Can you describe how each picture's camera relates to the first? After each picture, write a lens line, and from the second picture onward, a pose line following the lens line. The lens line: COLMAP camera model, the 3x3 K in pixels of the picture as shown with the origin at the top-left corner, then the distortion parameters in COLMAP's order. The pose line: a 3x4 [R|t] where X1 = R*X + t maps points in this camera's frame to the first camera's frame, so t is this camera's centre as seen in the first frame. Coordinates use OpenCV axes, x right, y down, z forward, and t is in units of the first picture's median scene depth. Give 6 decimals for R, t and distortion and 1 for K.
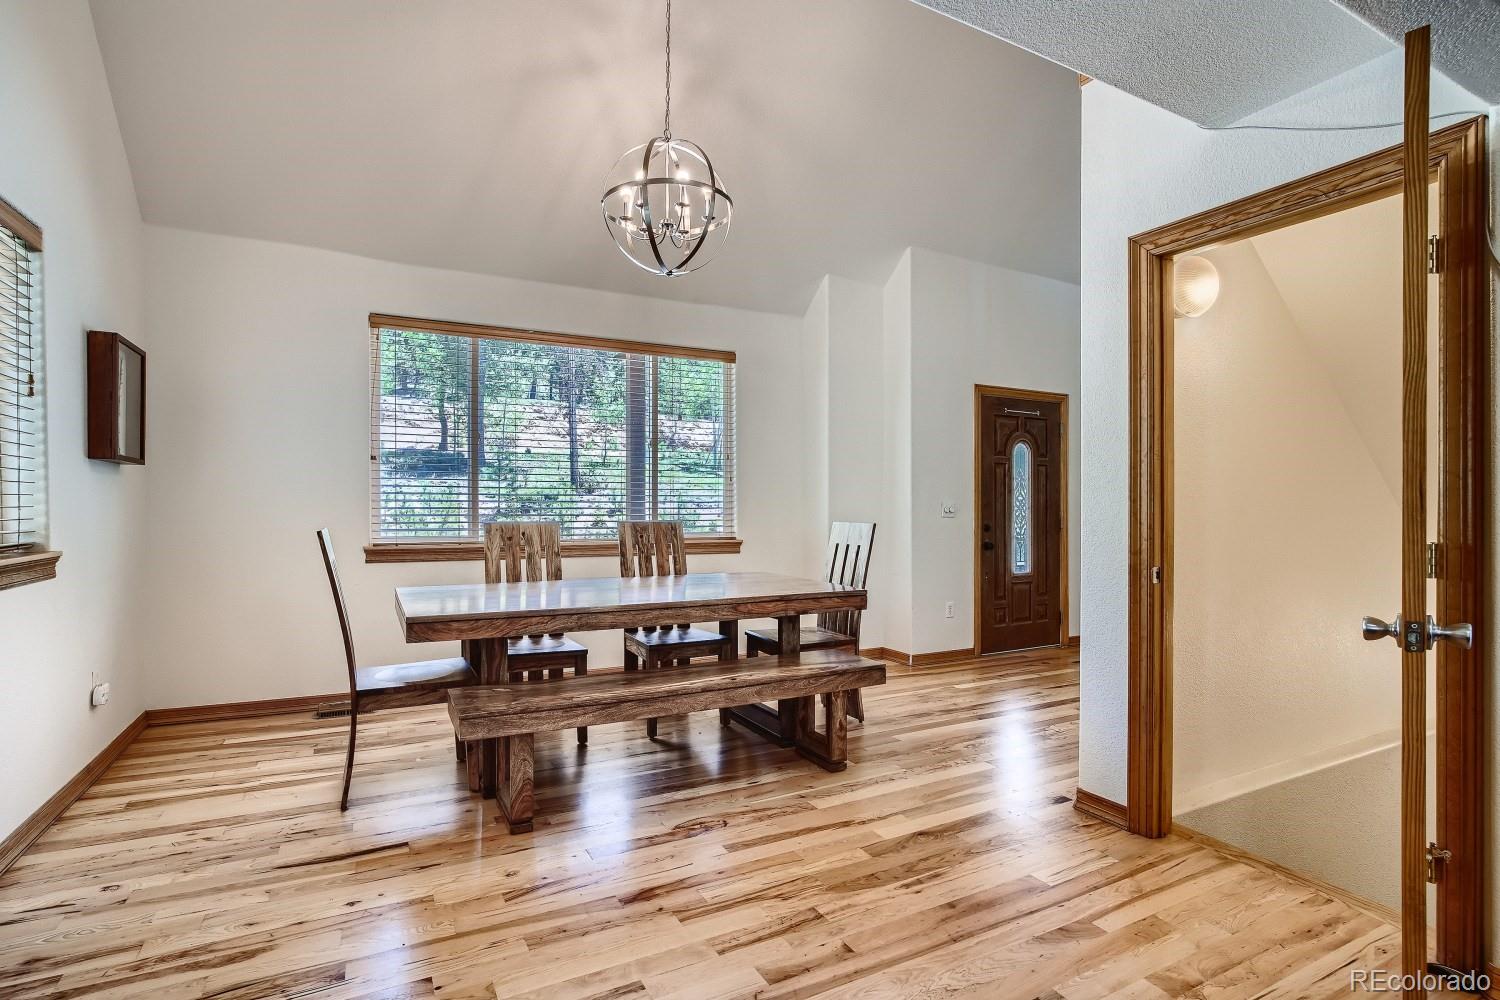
lens RADIAL K [[724.2, 0, 754.3], [0, 724.2, 534.1], [0, 0, 1]] dist [-0.039058, 0.000079]
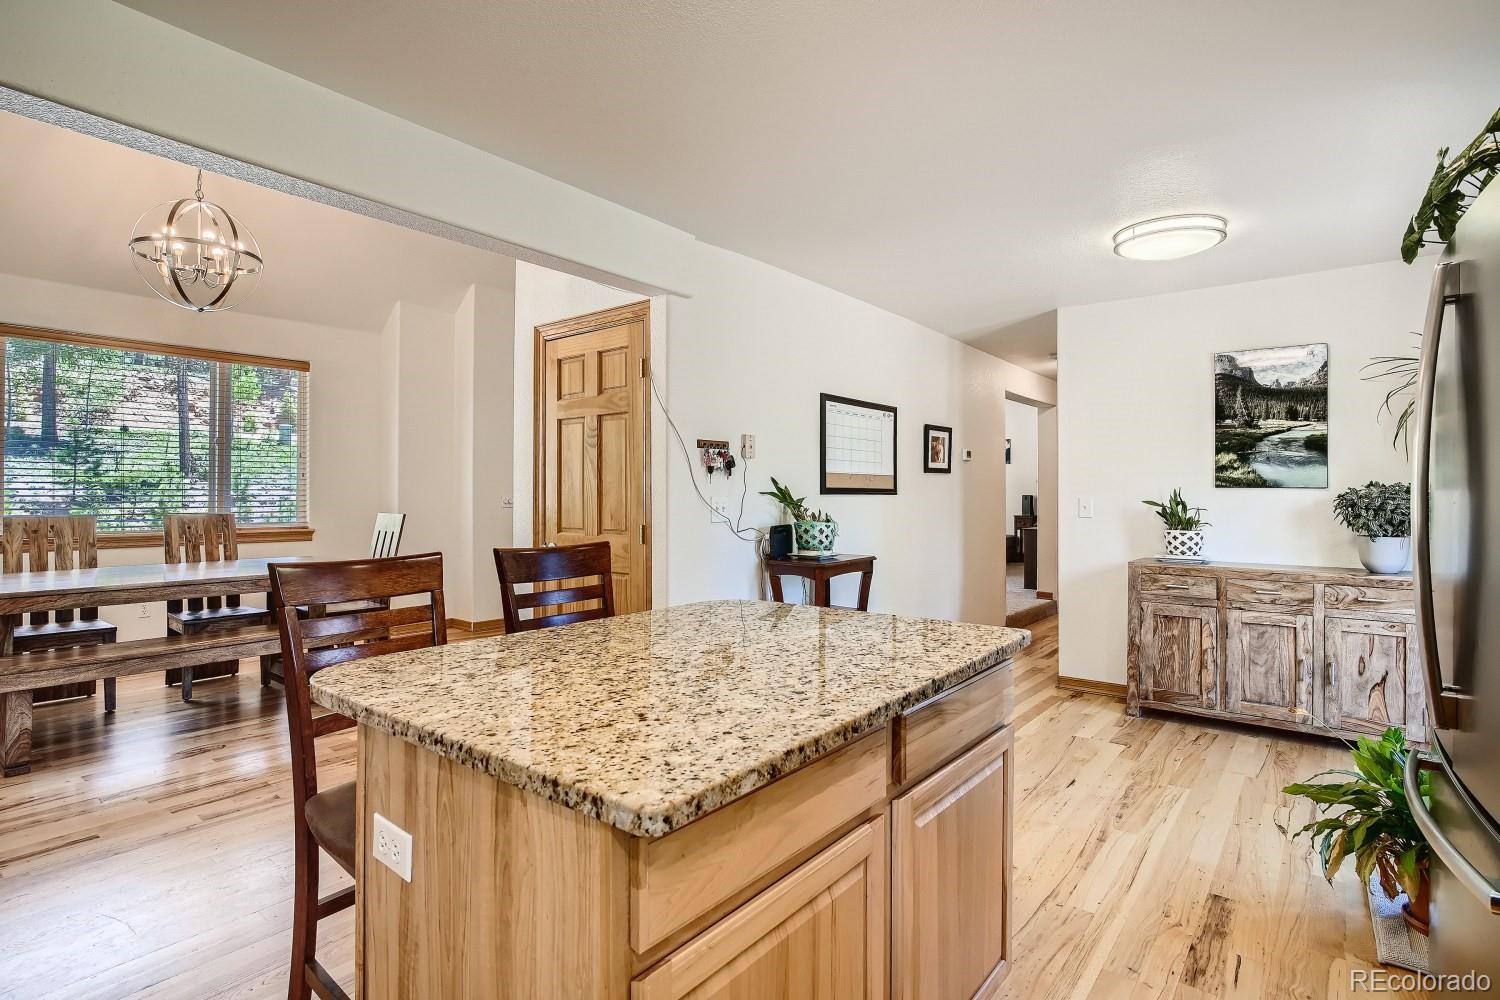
lens RADIAL K [[733.9, 0, 750.0], [0, 733.9, 500.0], [0, 0, 1]] dist [-0.042642, 0.022438]
pose [[0.920948, -0.002706, 0.389677, 0.215870], [0.013674, 0.999584, -0.025376, 0.000705], [-0.389446, 0.028698, 0.920602, -0.387371]]
